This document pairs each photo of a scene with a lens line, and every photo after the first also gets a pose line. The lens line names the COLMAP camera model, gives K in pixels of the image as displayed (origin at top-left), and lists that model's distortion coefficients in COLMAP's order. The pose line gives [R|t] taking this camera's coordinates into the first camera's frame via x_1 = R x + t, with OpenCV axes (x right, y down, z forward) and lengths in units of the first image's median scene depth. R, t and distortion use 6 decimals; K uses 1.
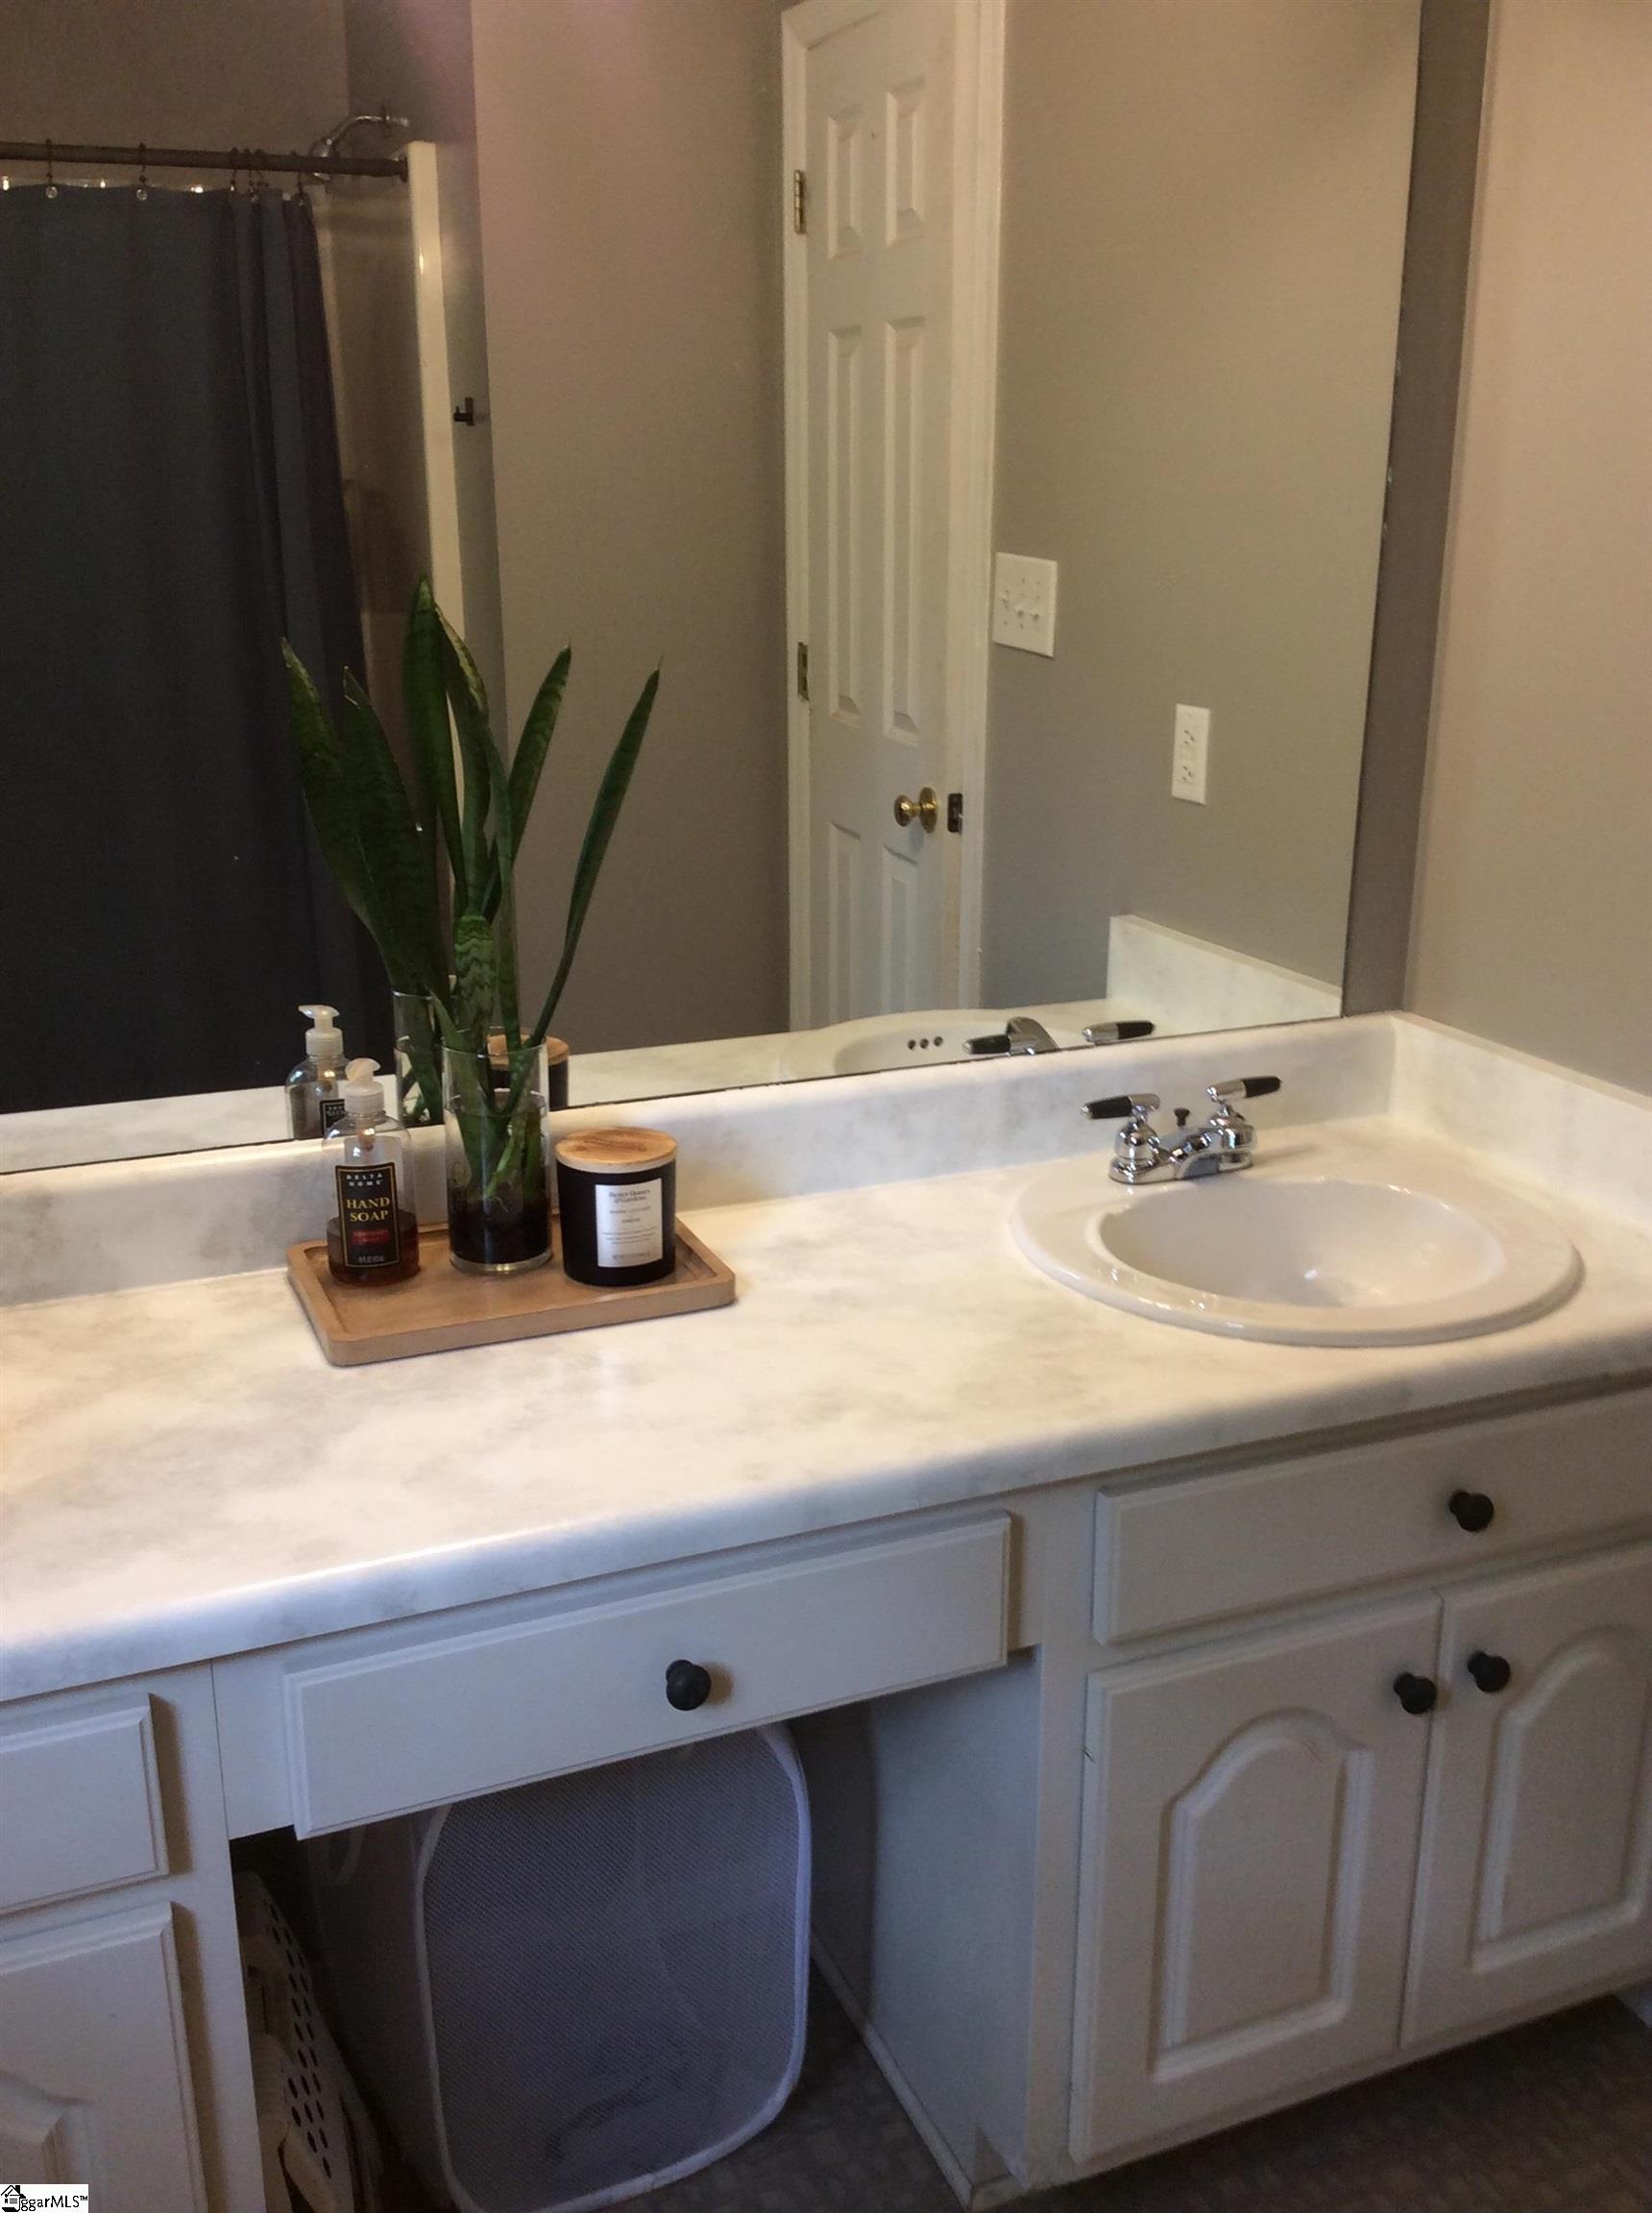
lens RADIAL K [[2036.8, 0, 818.5], [0, 2036.8, 1107.1], [0, 0, 1]] dist [0.124993, -0.248869]
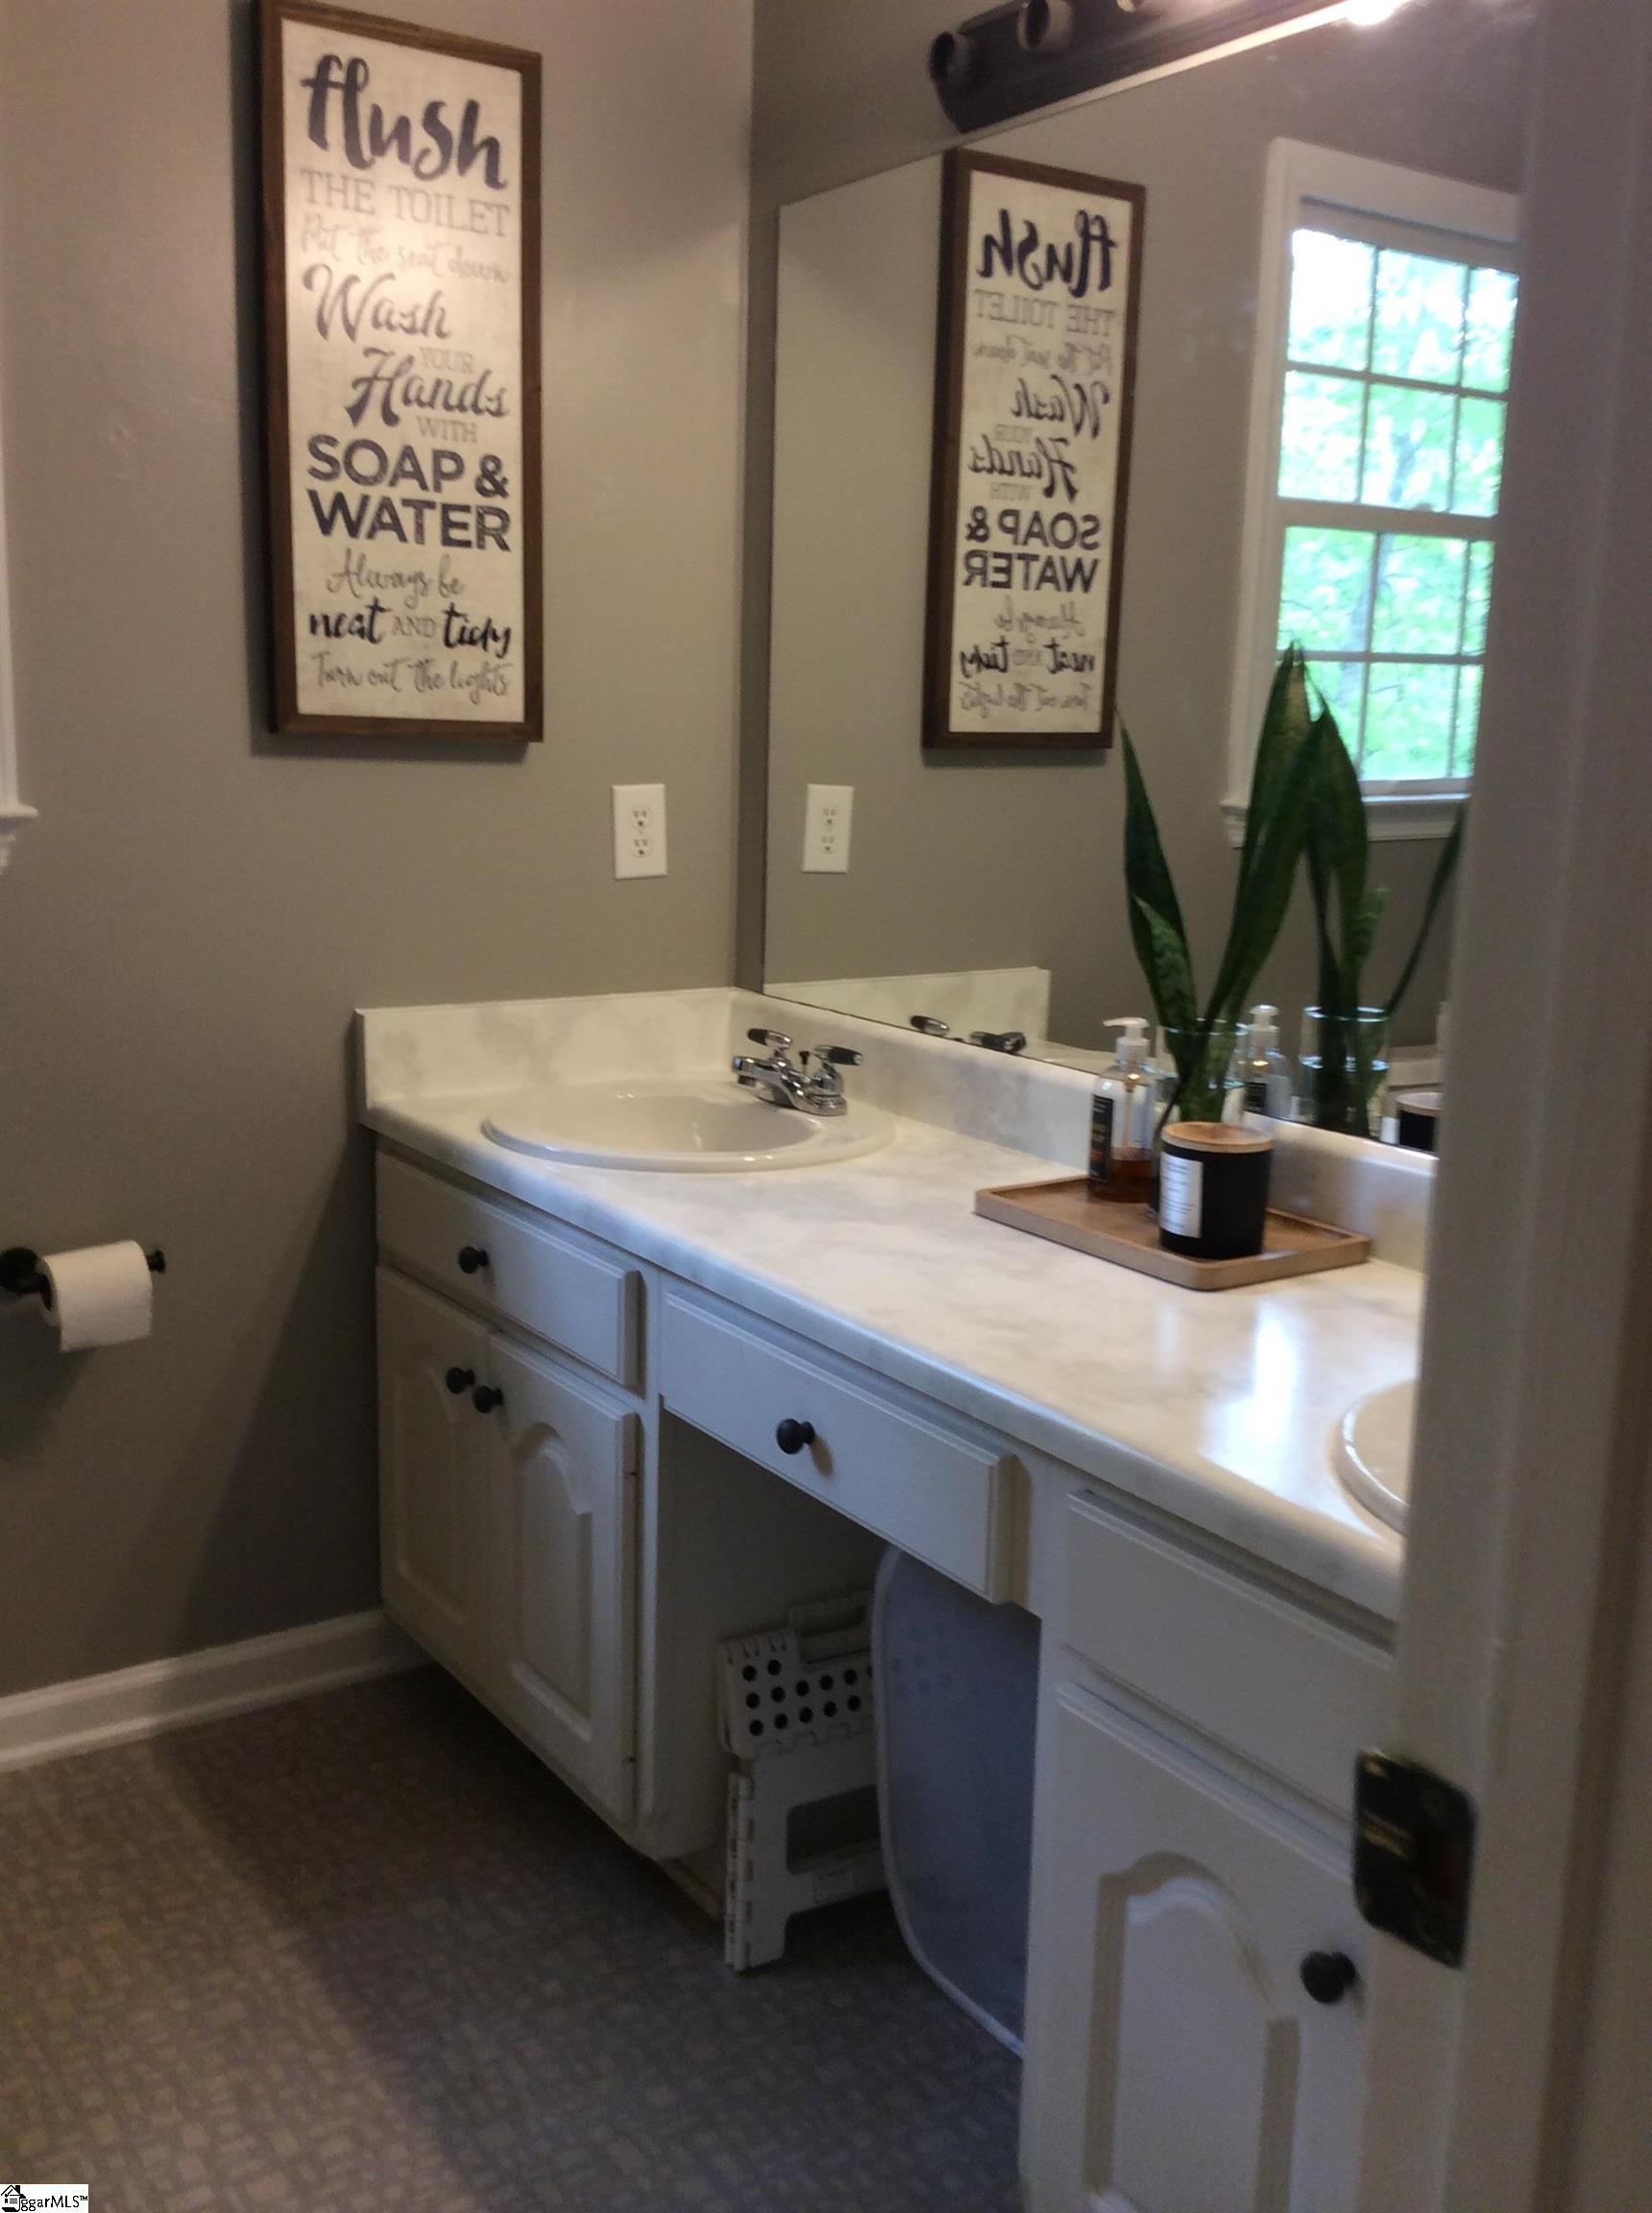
lens RADIAL K [[2036.8, 0, 818.5], [0, 2036.8, 1107.1], [0, 0, 1]] dist [0.124993, -0.248869]
pose [[0.172019, 0.183569, -0.967839, 1.068582], [-0.300042, 0.945566, 0.126017, -0.078205], [0.938288, 0.268716, 0.217733, 0.622949]]
